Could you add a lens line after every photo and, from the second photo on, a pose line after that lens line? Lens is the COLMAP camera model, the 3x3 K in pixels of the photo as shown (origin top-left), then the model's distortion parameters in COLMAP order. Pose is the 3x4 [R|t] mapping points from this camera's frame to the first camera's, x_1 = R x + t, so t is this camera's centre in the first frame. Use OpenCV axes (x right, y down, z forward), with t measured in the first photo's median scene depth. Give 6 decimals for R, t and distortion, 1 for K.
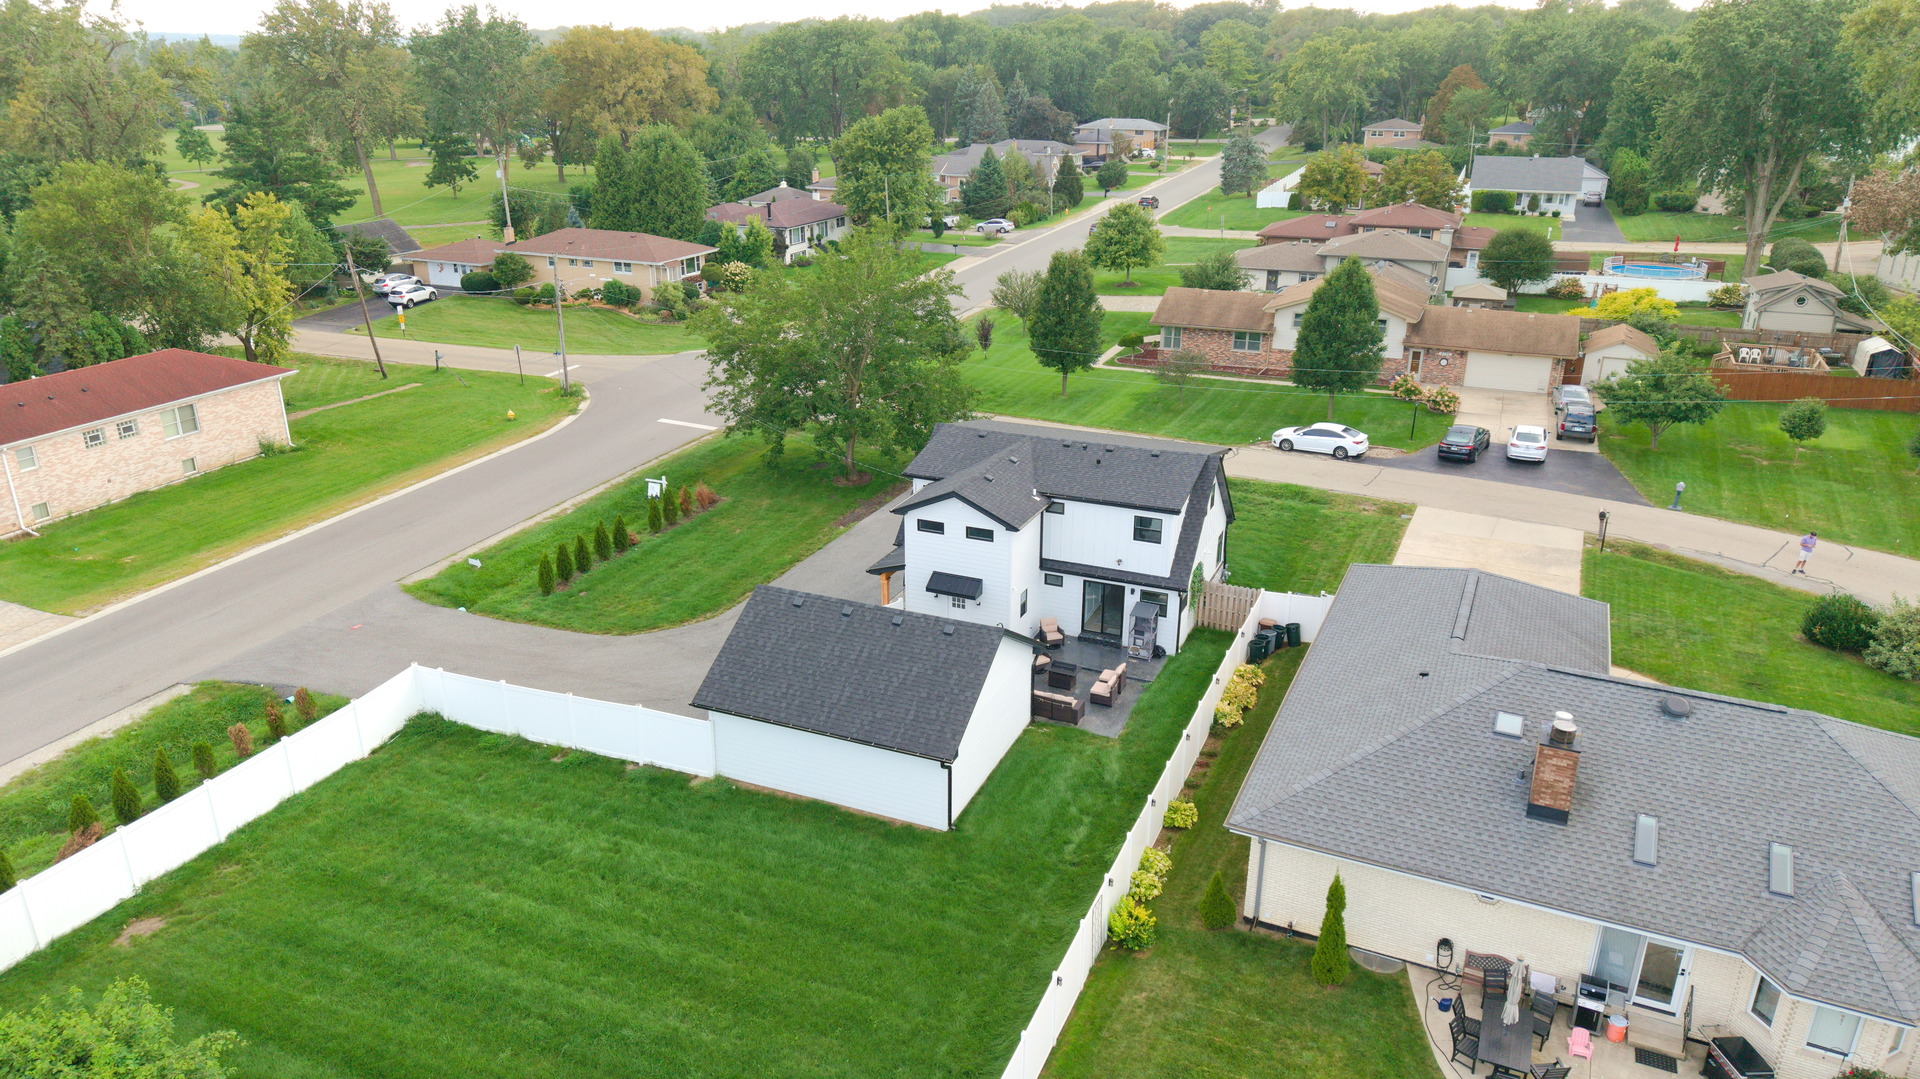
lens RADIAL K [[1287.1, 0, 954.9], [0, 1287.1, 544.4], [0, 0, 1]] dist [0.053104, -0.074037]
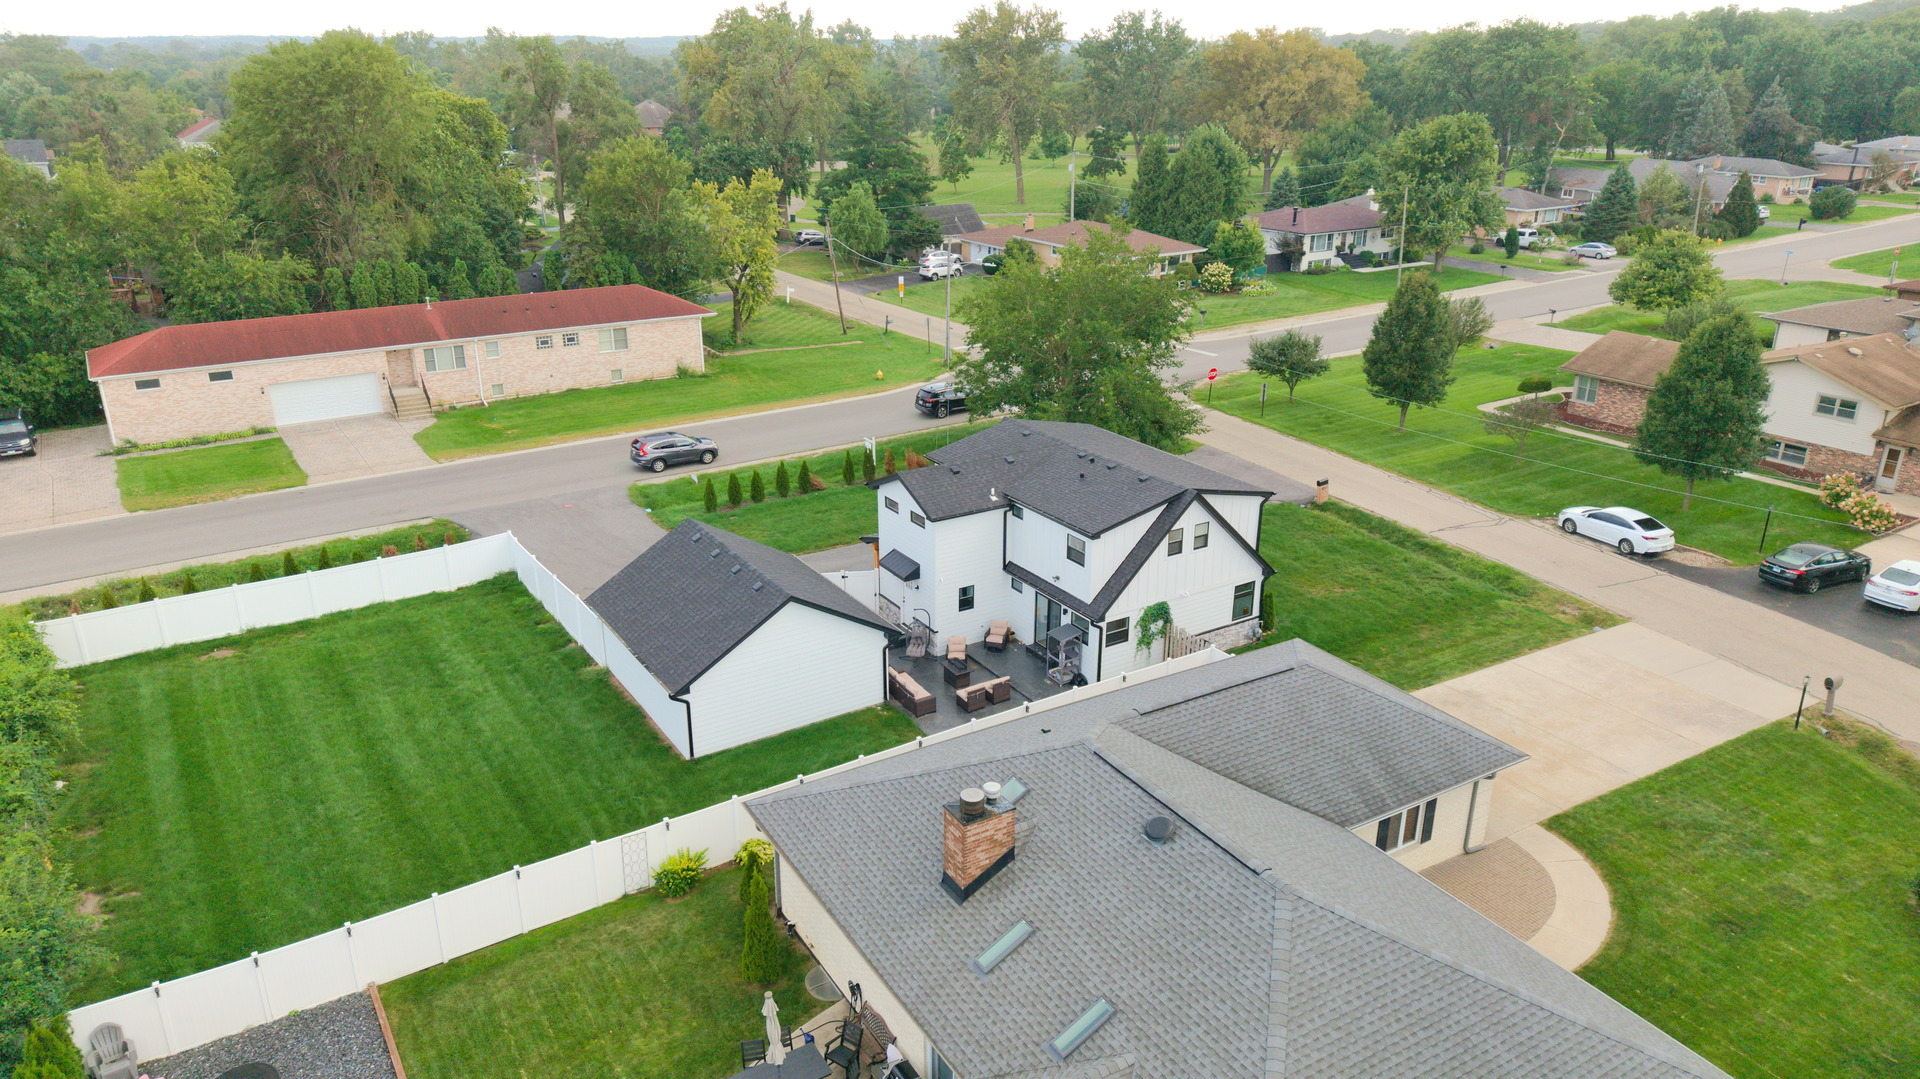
lens RADIAL K [[1287.1, 0, 954.9], [0, 1287.1, 544.4], [0, 0, 1]] dist [0.053104, -0.074037]
pose [[0.825554, 0.199847, -0.527751, 0.370476], [-0.201229, 0.977968, 0.055554, -0.032351], [0.527226, 0.060336, 0.847580, 0.092464]]
